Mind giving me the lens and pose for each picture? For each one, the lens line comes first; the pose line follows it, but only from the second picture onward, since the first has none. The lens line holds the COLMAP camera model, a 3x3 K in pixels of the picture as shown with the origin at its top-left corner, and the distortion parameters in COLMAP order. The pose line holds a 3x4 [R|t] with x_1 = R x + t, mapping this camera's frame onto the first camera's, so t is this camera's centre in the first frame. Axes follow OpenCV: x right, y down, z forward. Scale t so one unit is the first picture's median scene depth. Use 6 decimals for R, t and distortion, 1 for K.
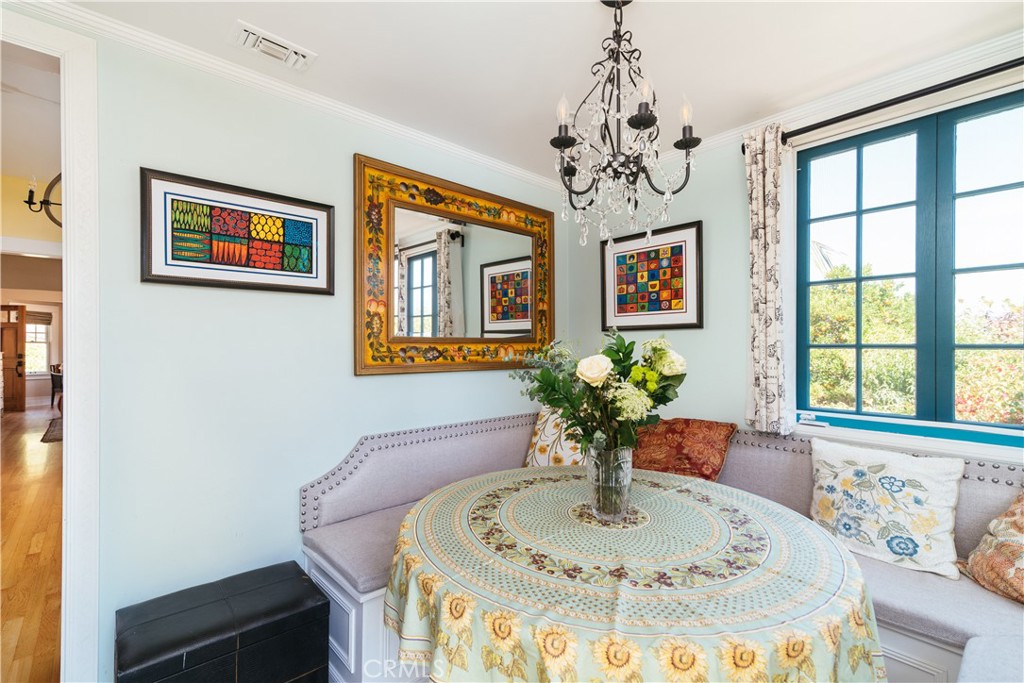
lens RADIAL K [[467.2, 0, 516.8], [0, 467.2, 344.2], [0, 0, 1]] dist [0.002364, 0.000113]
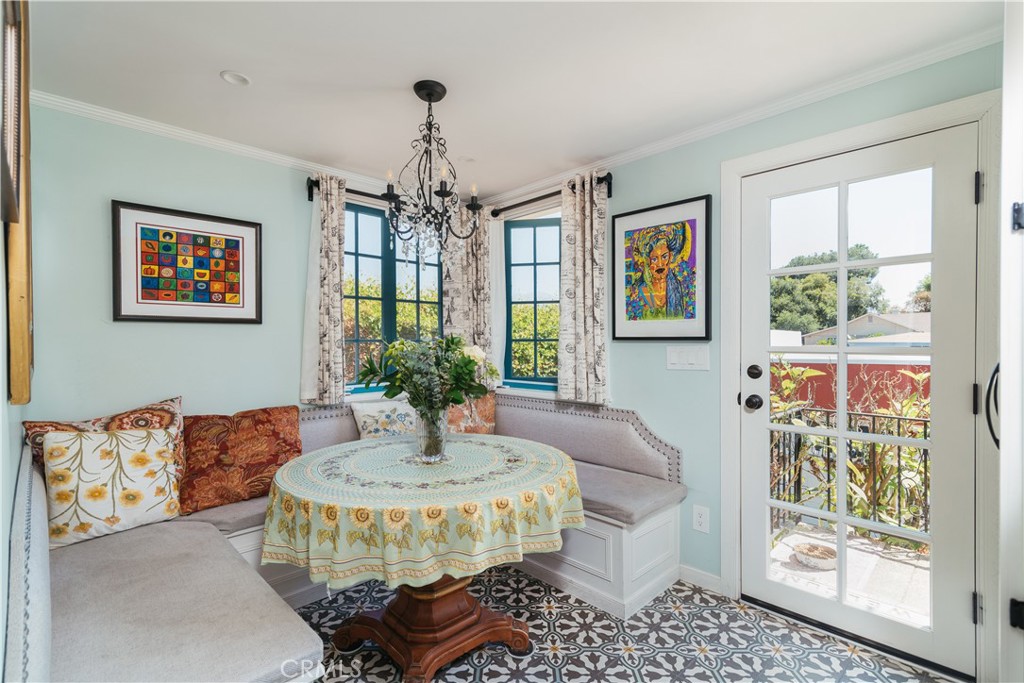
lens RADIAL K [[467.2, 0, 516.6], [0, 467.2, 342.3], [0, 0, 1]] dist [0.002364, 0.000113]
pose [[-0.052834, -0.003797, 0.998596, -0.677295], [-0.001965, 0.999991, 0.003698, 0.003450], [-0.998601, -0.001767, -0.052841, 0.444094]]
